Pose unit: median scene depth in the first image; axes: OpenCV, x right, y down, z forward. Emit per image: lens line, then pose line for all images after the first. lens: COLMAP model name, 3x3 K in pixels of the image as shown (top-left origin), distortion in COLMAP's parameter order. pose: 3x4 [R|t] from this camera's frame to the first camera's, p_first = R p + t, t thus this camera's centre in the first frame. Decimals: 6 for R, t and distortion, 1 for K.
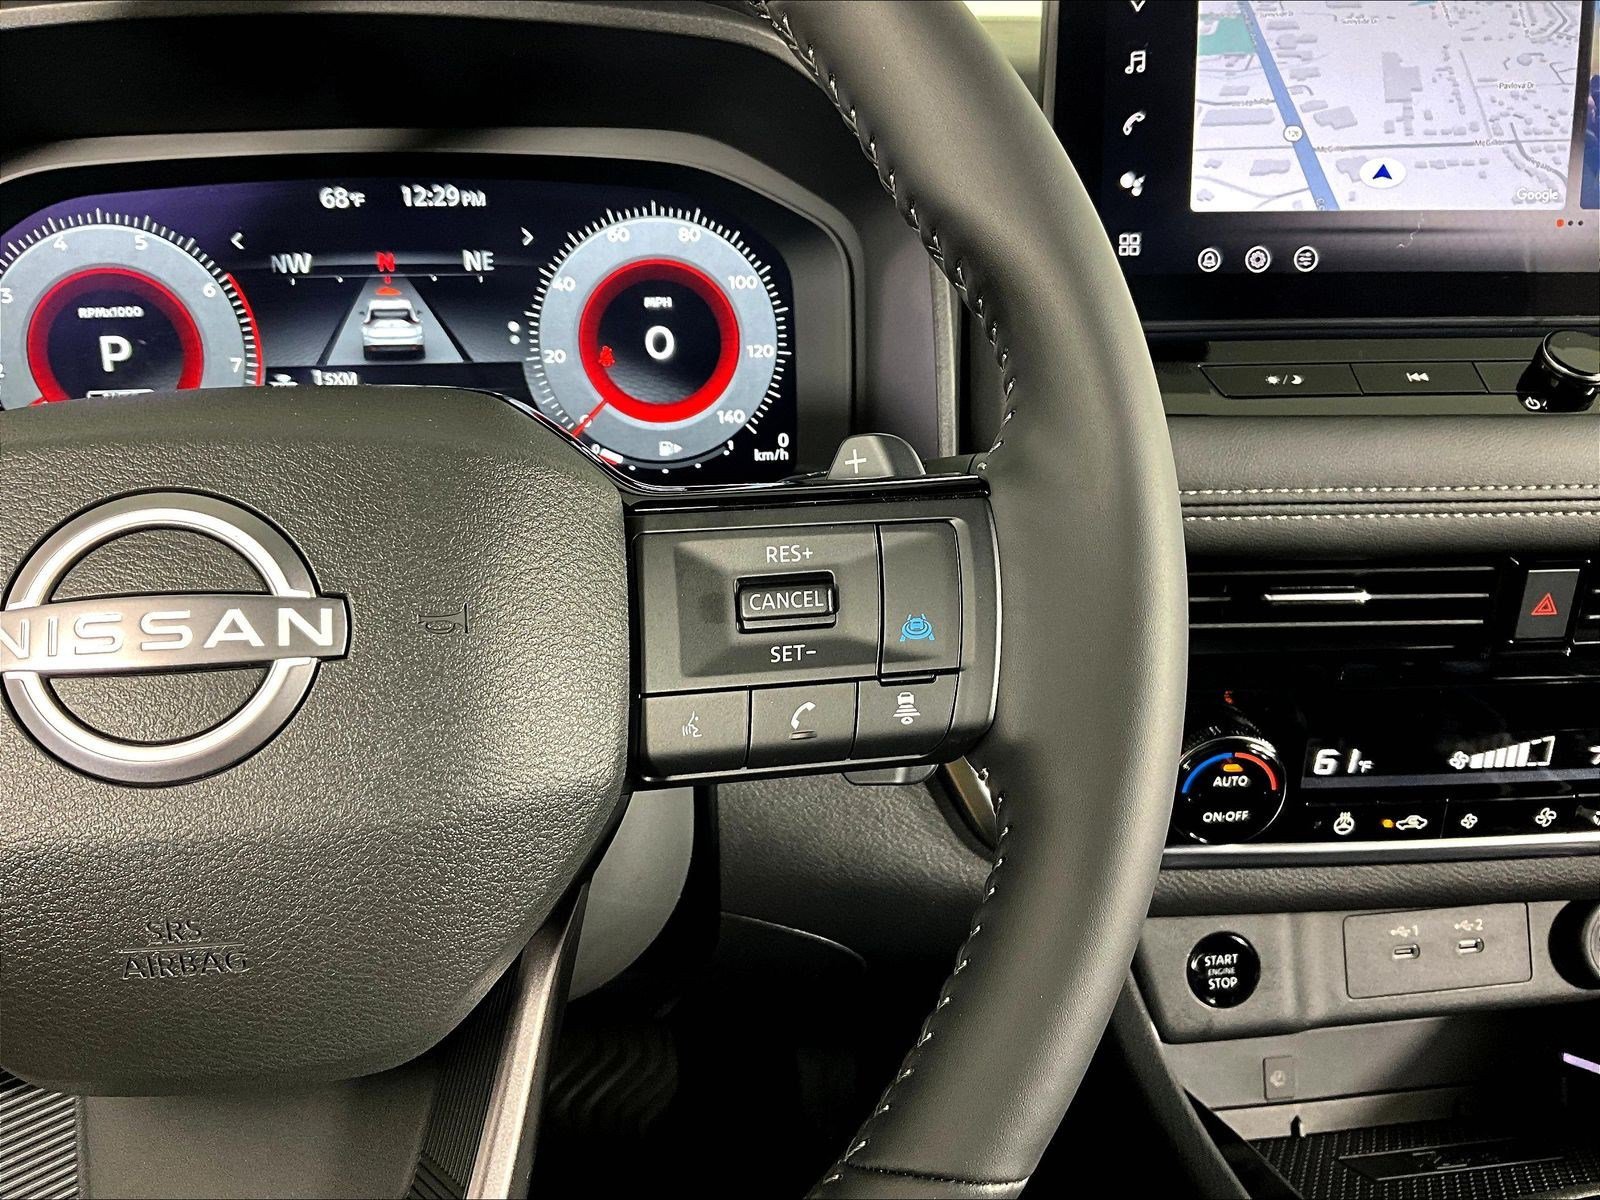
lens RADIAL K [[1334.5, 0, 800.0], [0, 1334.5, 600.0], [0, 0, 1]] dist [0.089761, -0.206907]
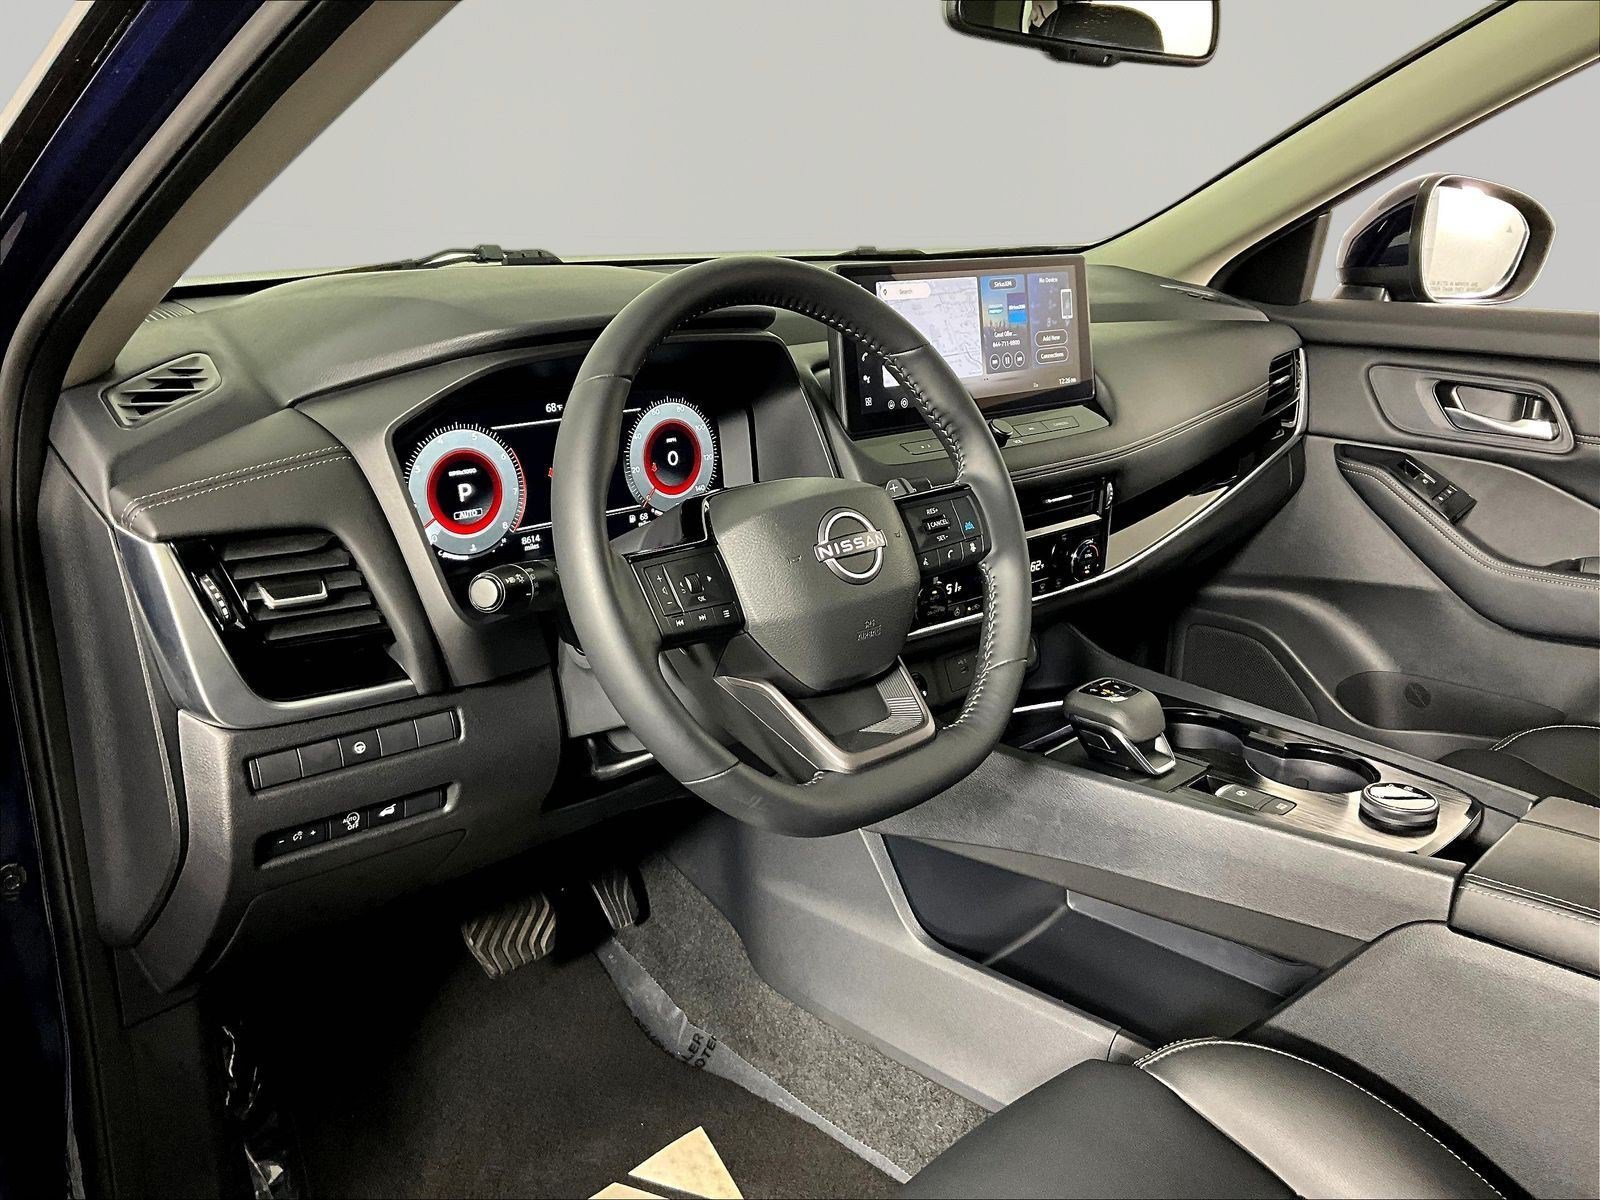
lens RADIAL K [[1337.4, 0, 800.0], [0, 1337.4, 600.0], [0, 0, 1]] dist [0.107941, -0.215477]
pose [[0.790221, -0.169772, 0.588837, -1.308045], [0.195758, 0.980449, 0.019972, 0.031204], [-0.580715, 0.099487, 0.808005, -0.884531]]
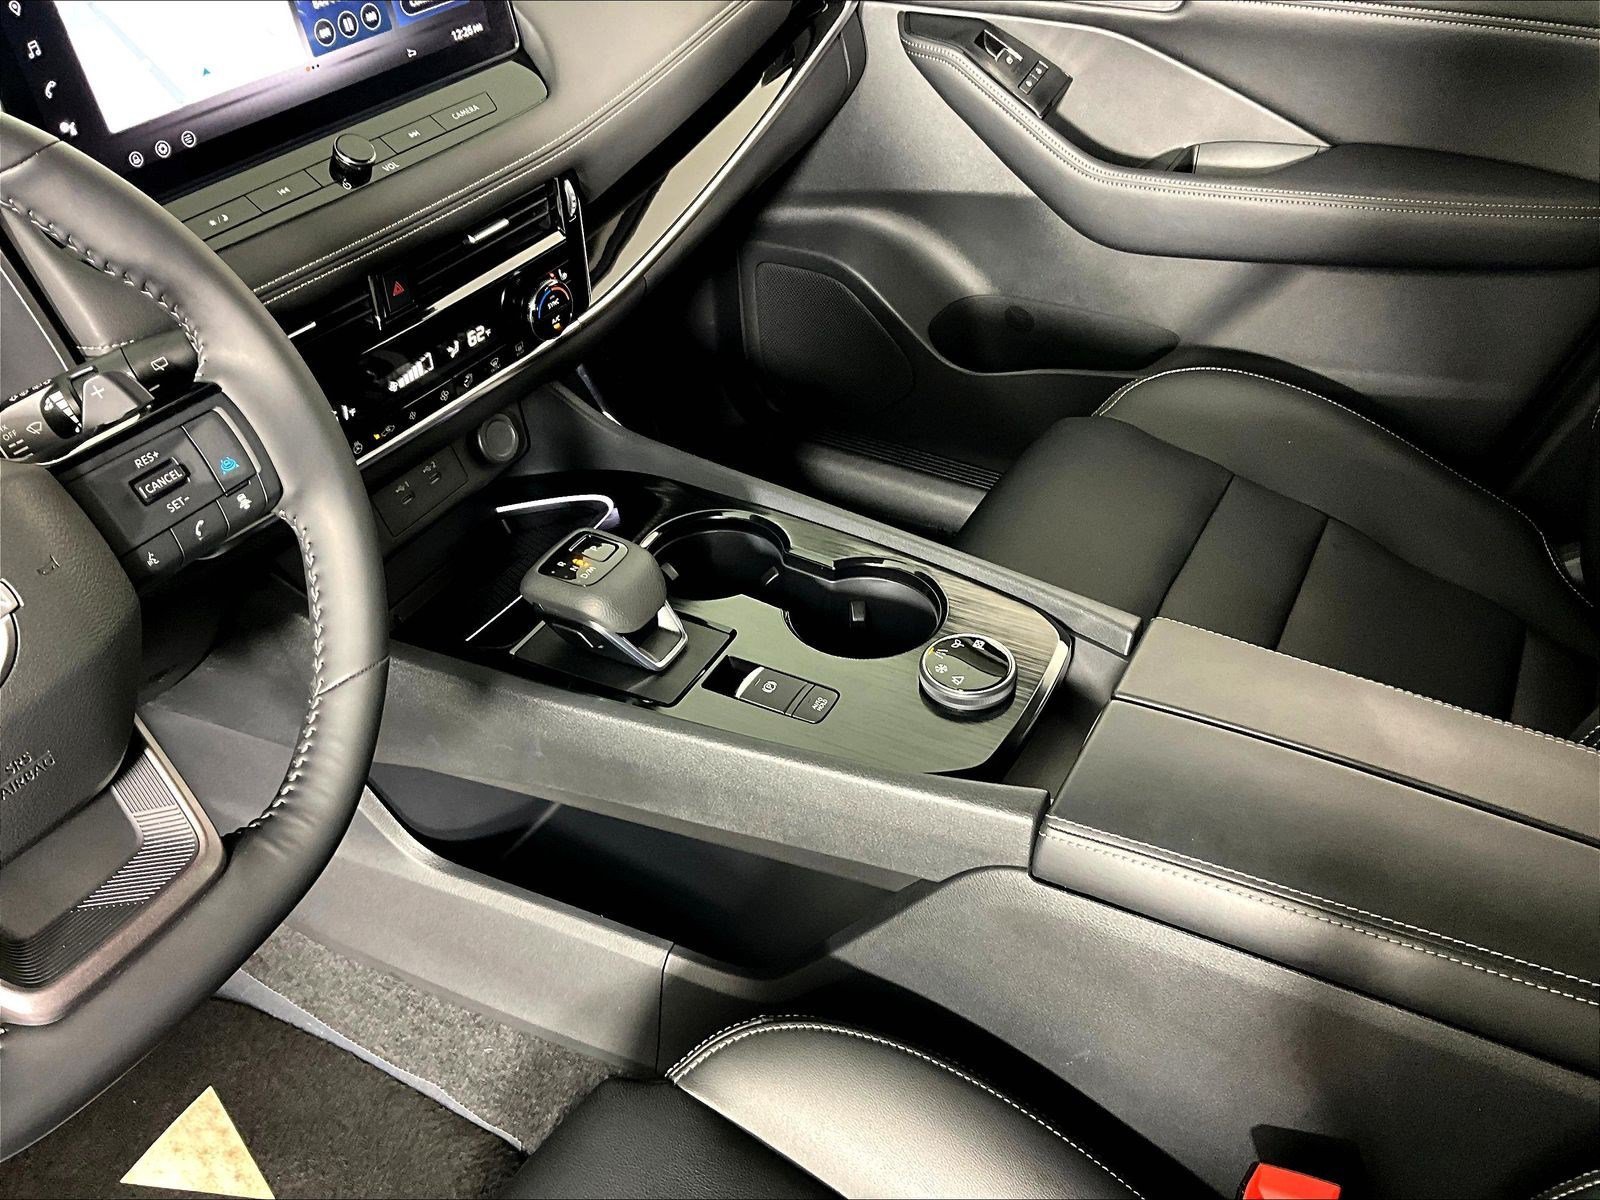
lens RADIAL K [[1337.4, 0, 800.0], [0, 1337.4, 600.0], [0, 0, 1]] dist [0.107941, -0.215477]
pose [[0.590059, -0.516038, 0.620914, -0.429150], [0.303211, 0.854411, 0.421953, -0.221357], [-0.748260, -0.060709, 0.660622, -0.572649]]
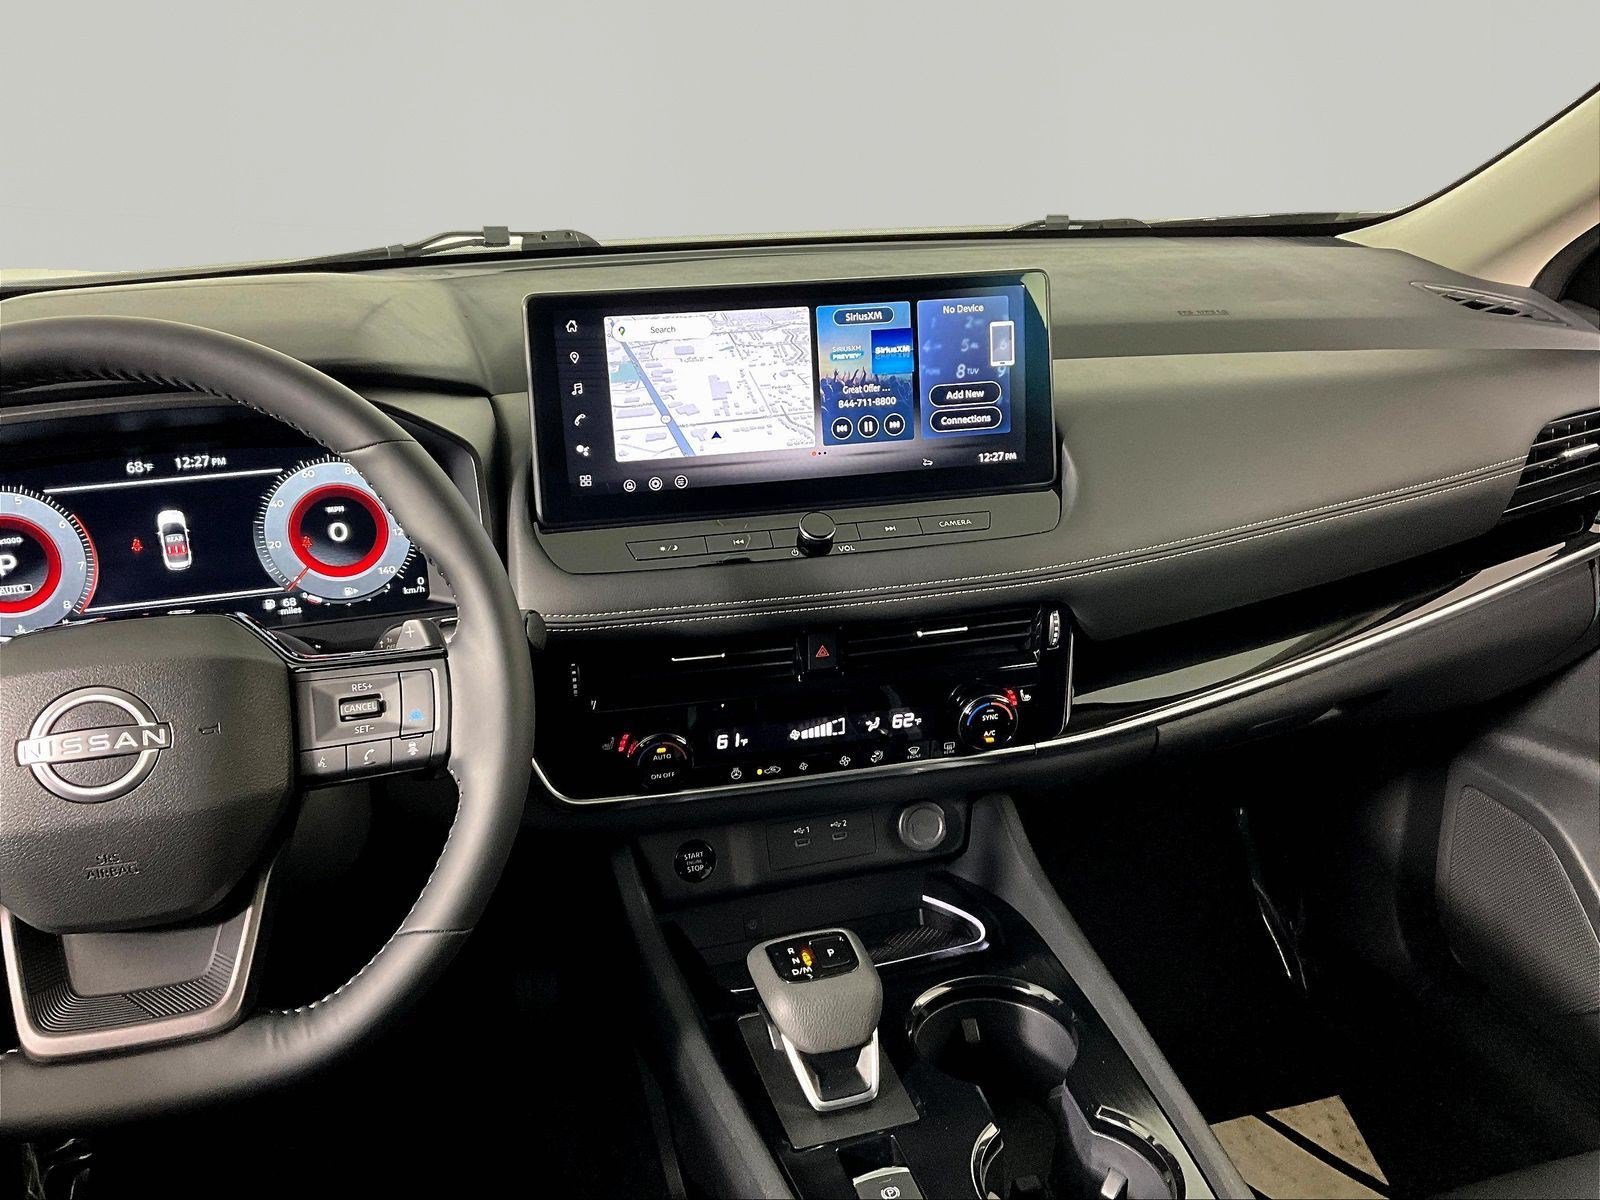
lens RADIAL K [[1334.5, 0, 800.0], [0, 1334.5, 600.0], [0, 0, 1]] dist [0.089761, -0.206907]
pose [[0.987672, -0.071483, 0.139265, 0.241488], [0.069931, 0.997423, 0.016012, -0.094871], [-0.140051, -0.006075, 0.990126, -0.819157]]
